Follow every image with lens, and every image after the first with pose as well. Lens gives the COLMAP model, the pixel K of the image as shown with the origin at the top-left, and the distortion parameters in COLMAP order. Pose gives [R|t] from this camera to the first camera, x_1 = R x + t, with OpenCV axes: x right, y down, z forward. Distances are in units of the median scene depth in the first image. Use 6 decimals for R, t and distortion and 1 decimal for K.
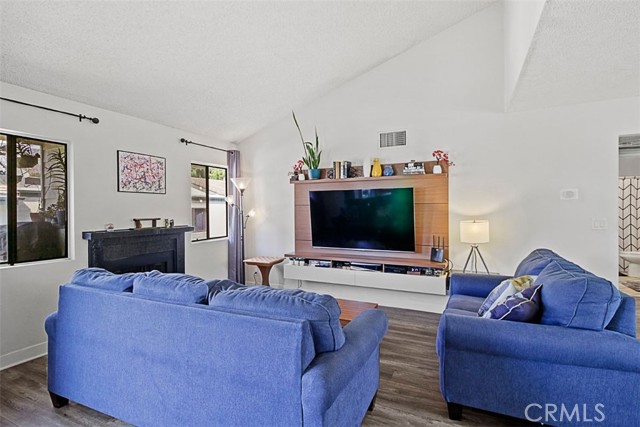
lens RADIAL K [[322.6, 0, 317.7], [0, 322.6, 205.5], [0, 0, 1]] dist [0.001001, 0.000111]
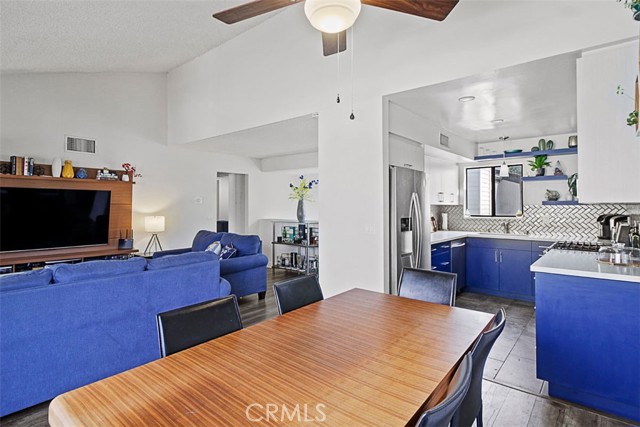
lens RADIAL K [[322.6, 0, 317.7], [0, 322.6, 205.5], [0, 0, 1]] dist [0.001001, 0.000111]
pose [[0.240010, 0.012635, 0.970688, -0.685895], [-0.010908, 0.999887, -0.010318, 0.004224], [-0.970709, -0.008112, 0.240121, -0.055685]]
